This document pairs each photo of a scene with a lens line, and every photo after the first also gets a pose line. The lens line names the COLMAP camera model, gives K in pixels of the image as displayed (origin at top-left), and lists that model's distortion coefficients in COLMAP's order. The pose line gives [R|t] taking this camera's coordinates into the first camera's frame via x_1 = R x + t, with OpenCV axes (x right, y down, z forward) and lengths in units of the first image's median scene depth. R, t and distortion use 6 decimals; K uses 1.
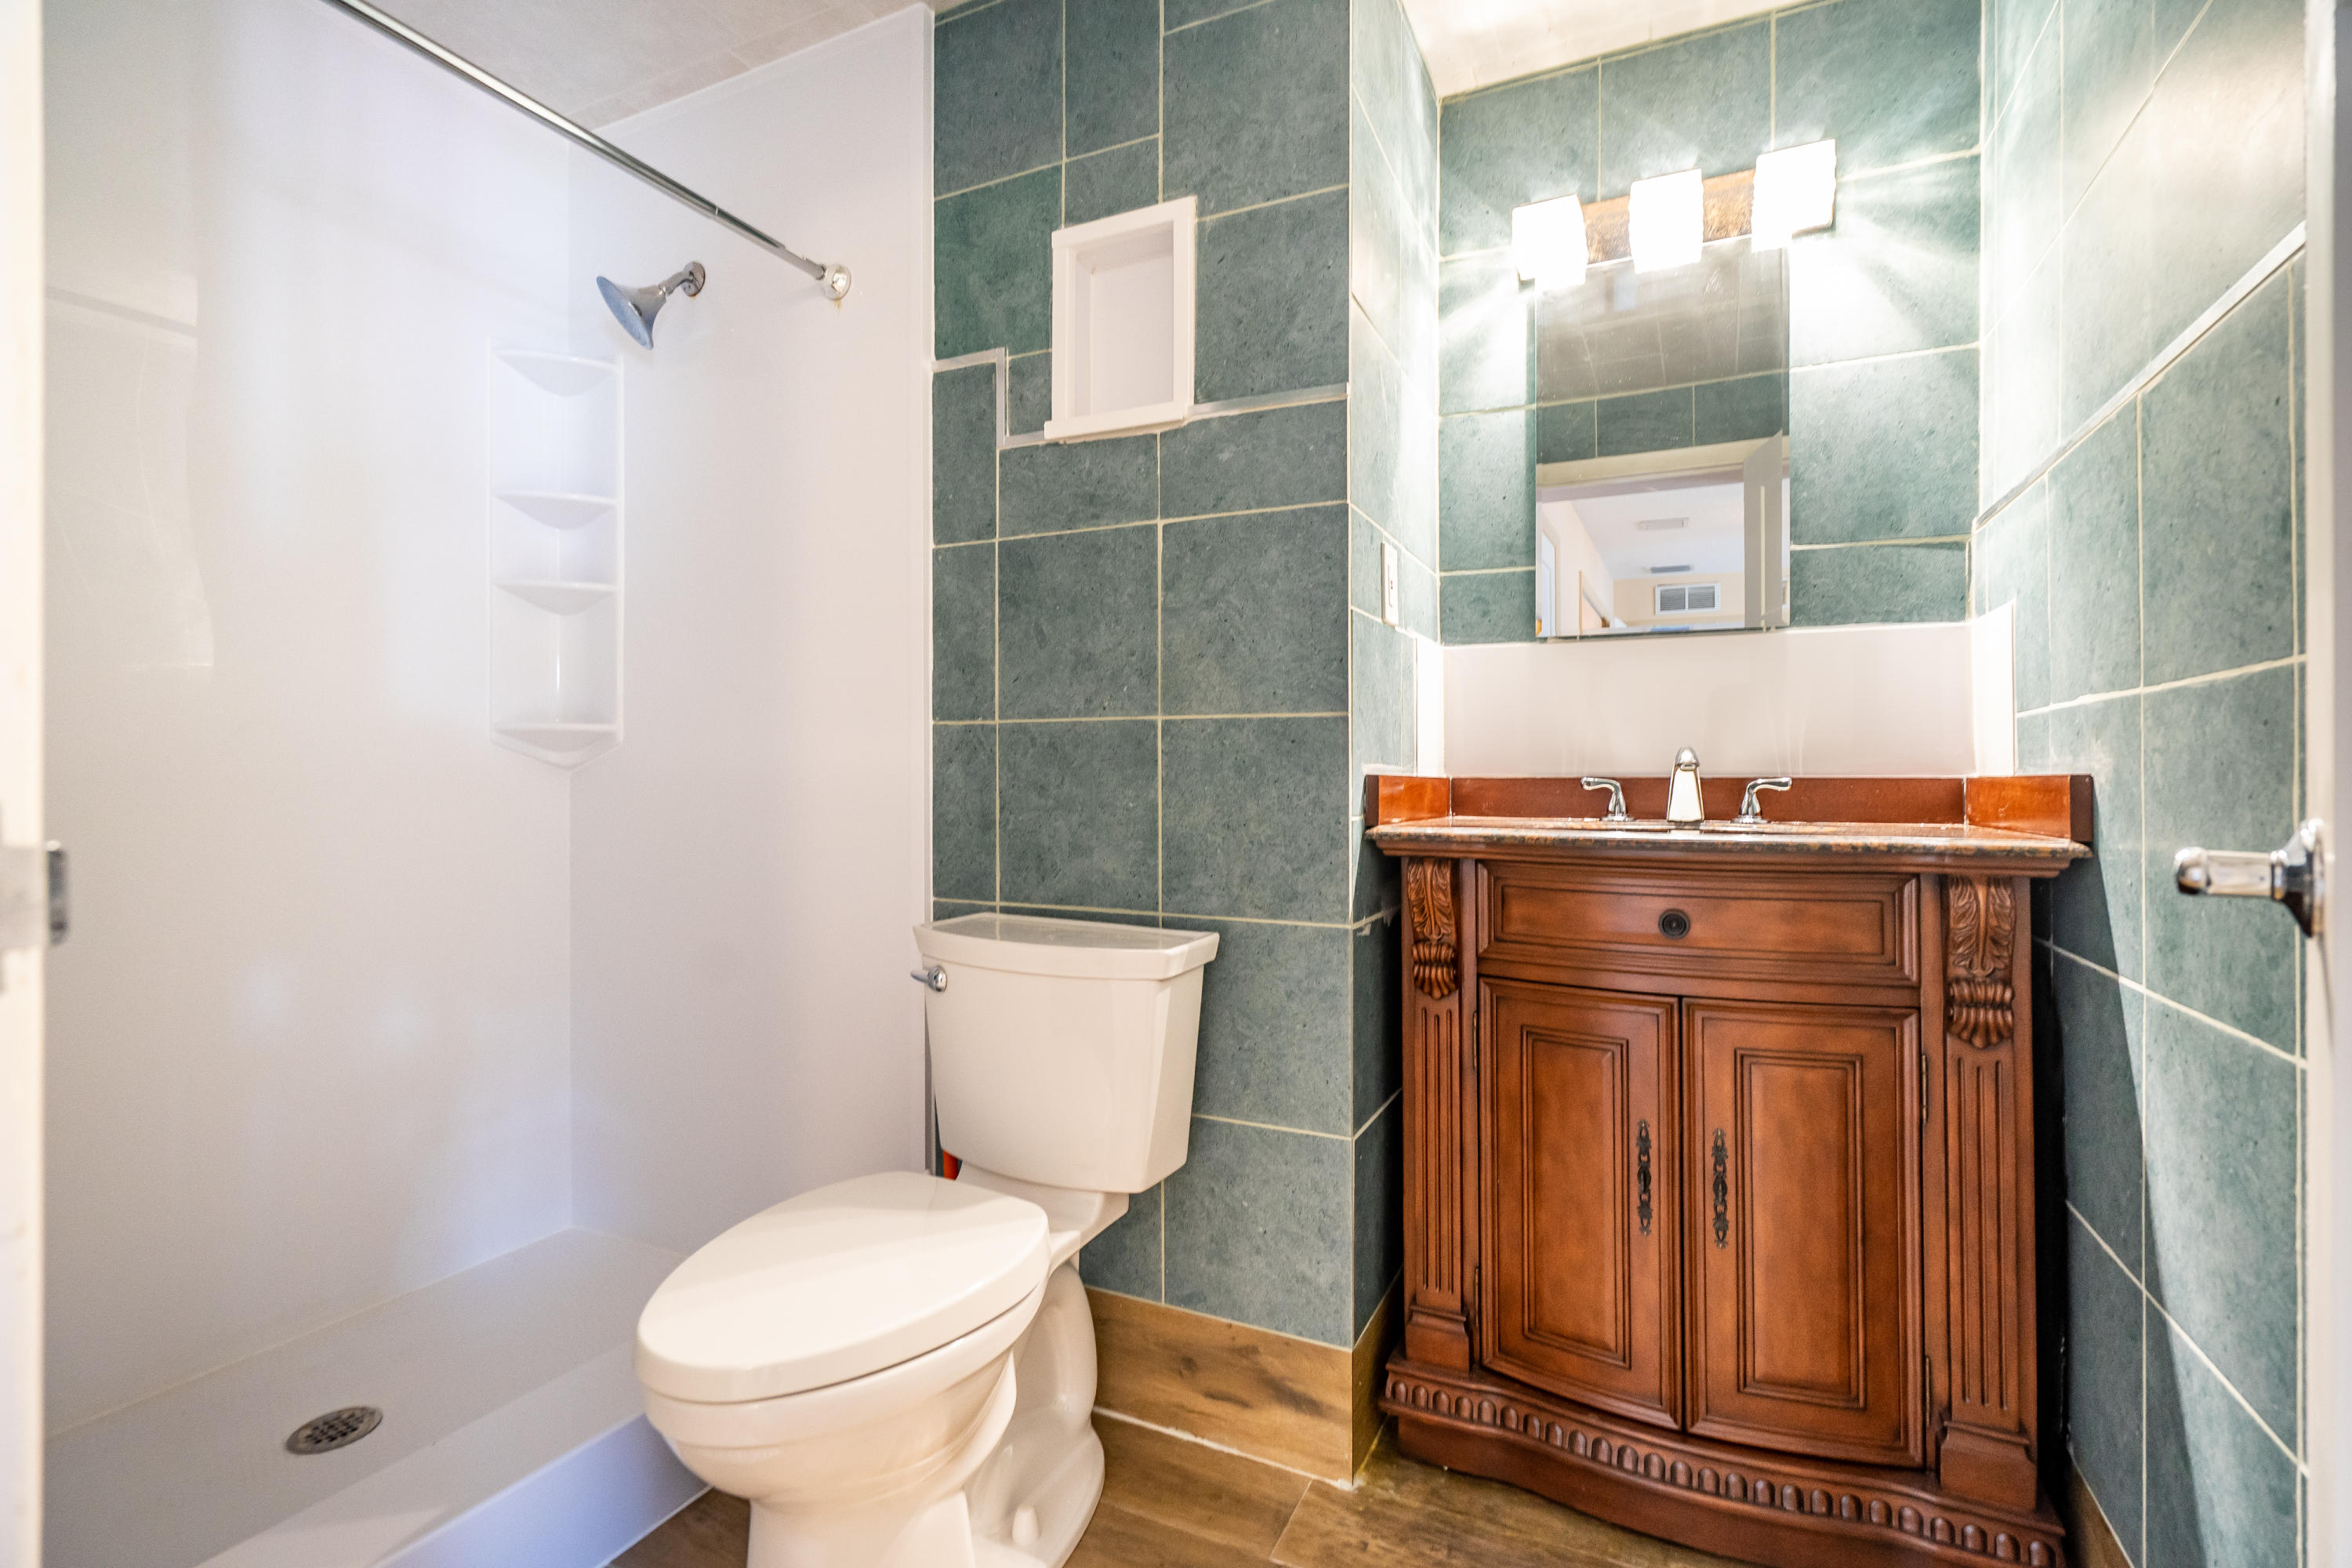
lens RADIAL K [[1073.9, 0, 1182.8], [0, 1073.9, 772.7], [0, 0, 1]] dist [-0.004984, 0.000382]
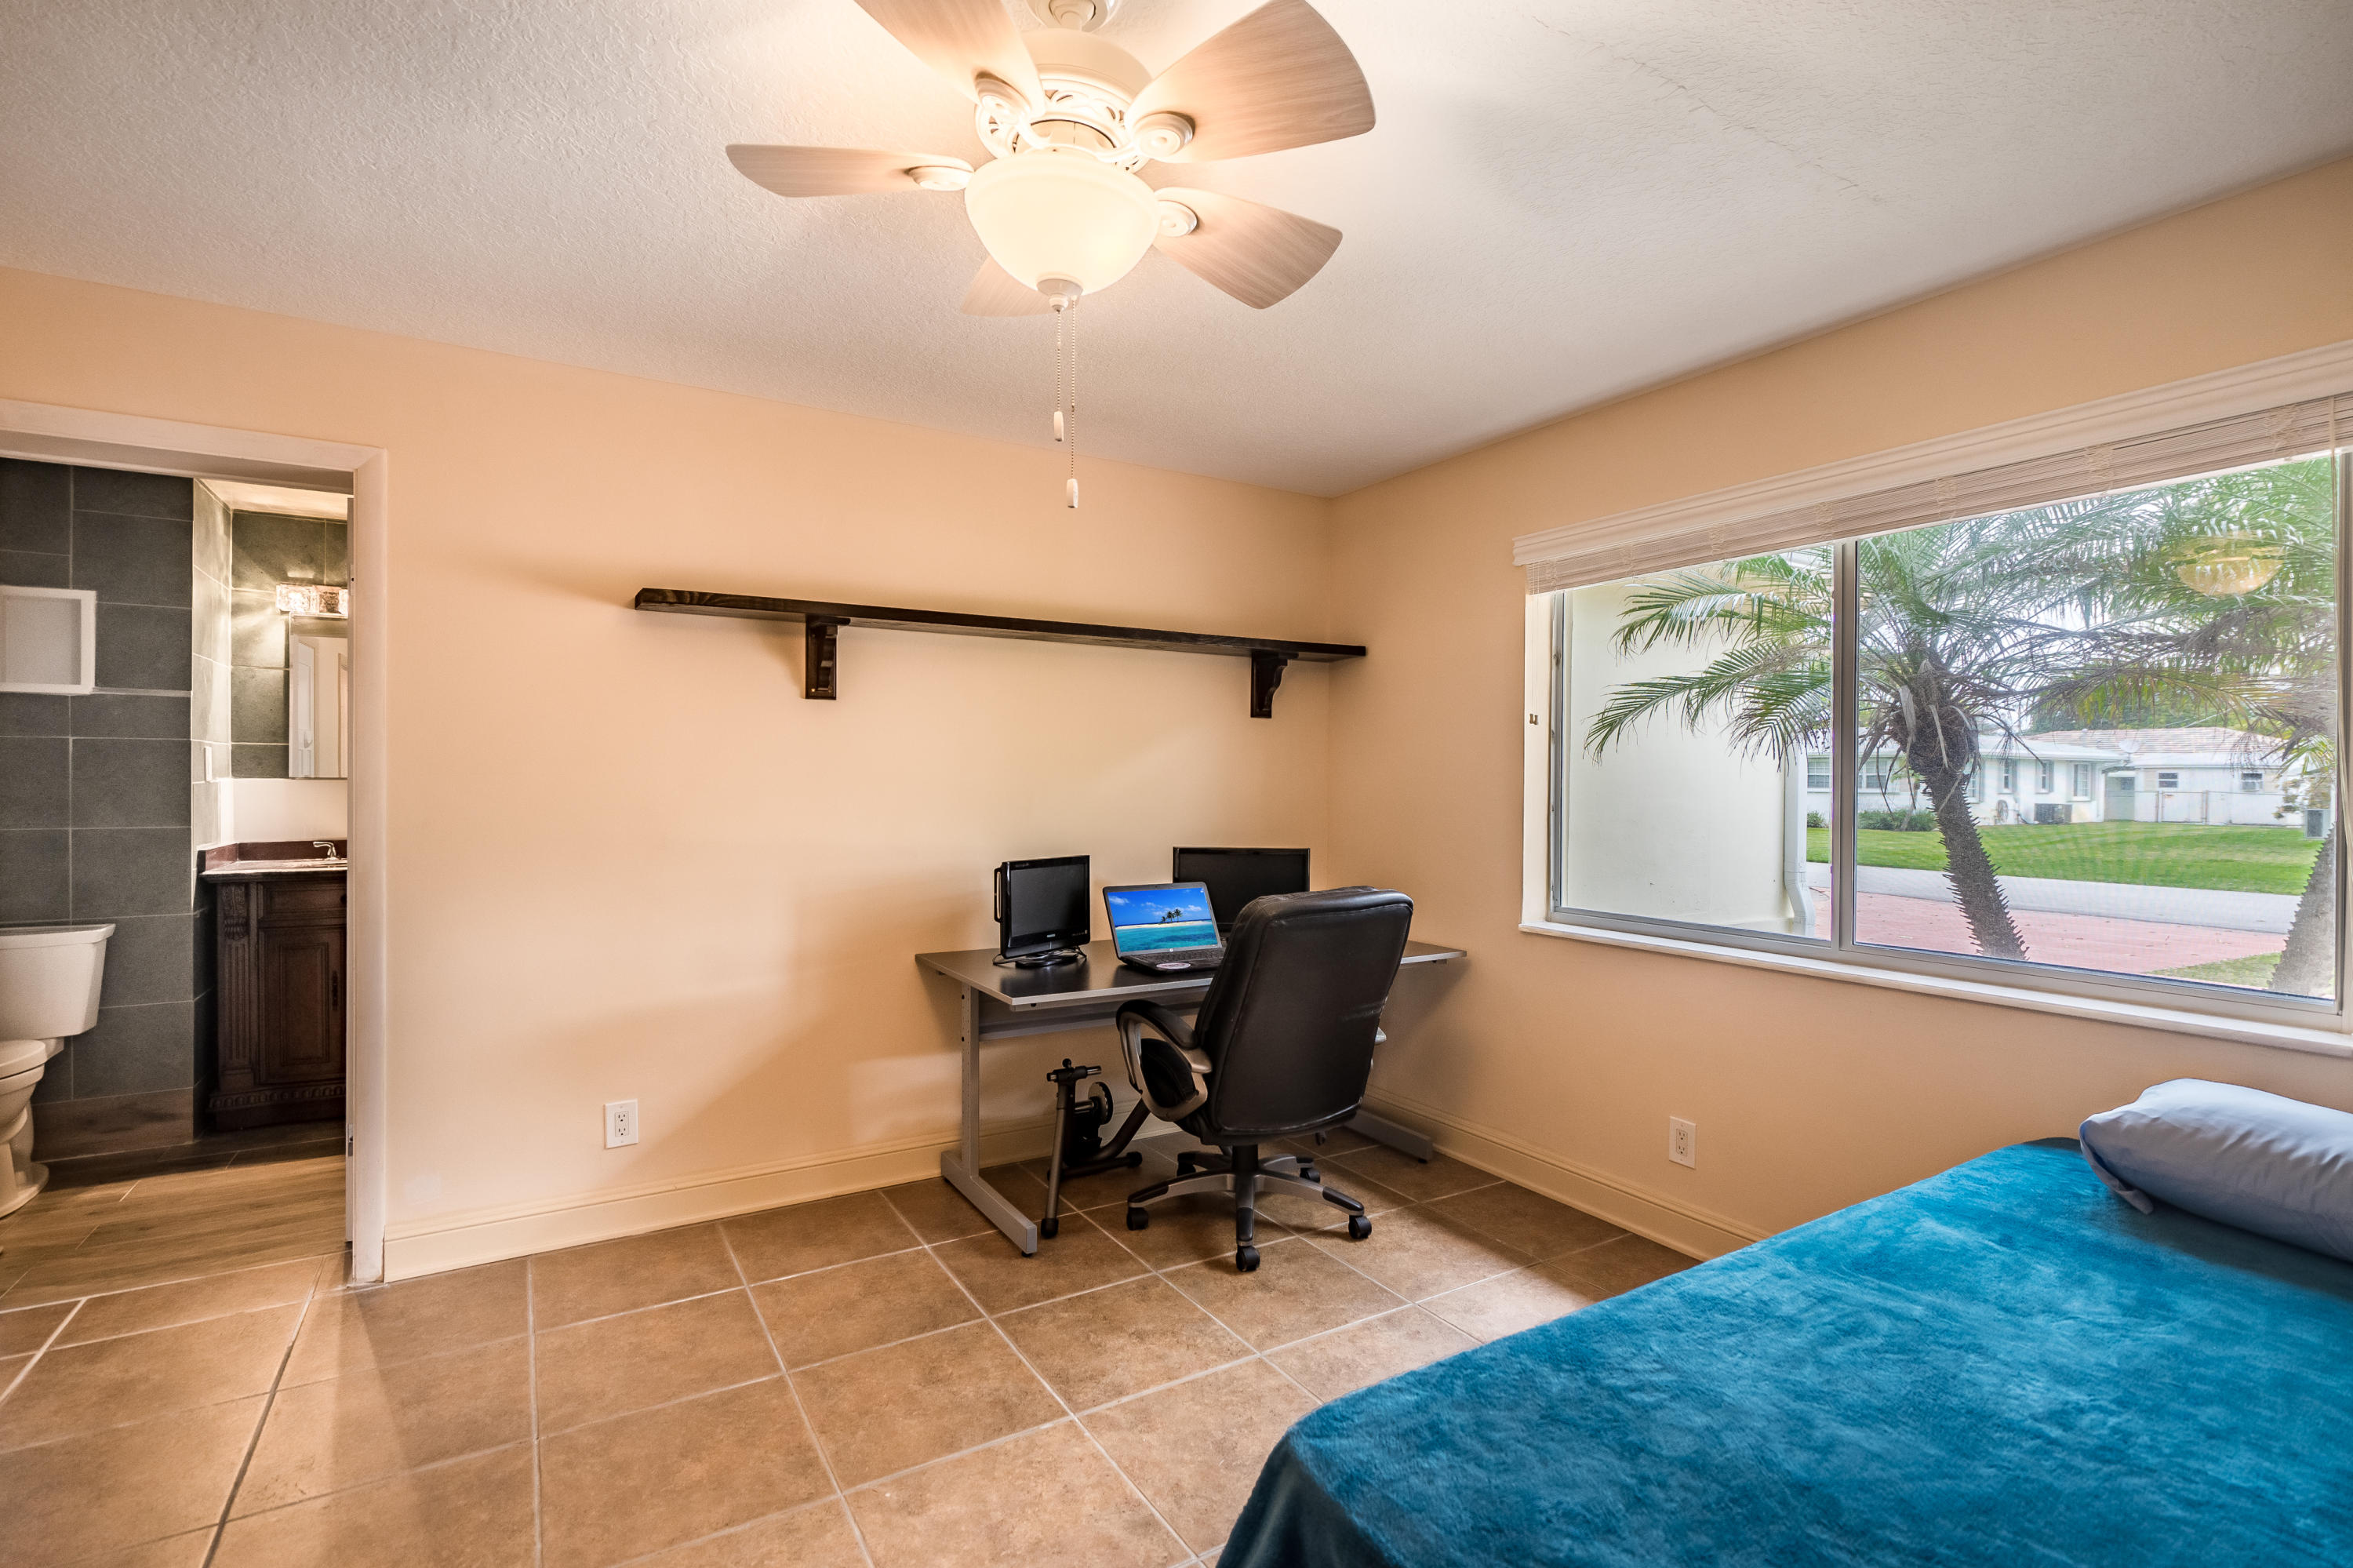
lens RADIAL K [[1074.4, 0, 1188.6], [0, 1074.4, 772.0], [0, 0, 1]] dist [-0.004984, 0.000382]
pose [[0.537397, -0.000922, 0.843329, -0.637879], [-0.006889, 0.999961, 0.005483, -0.195770], [-0.843301, -0.008756, 0.537369, -2.083400]]
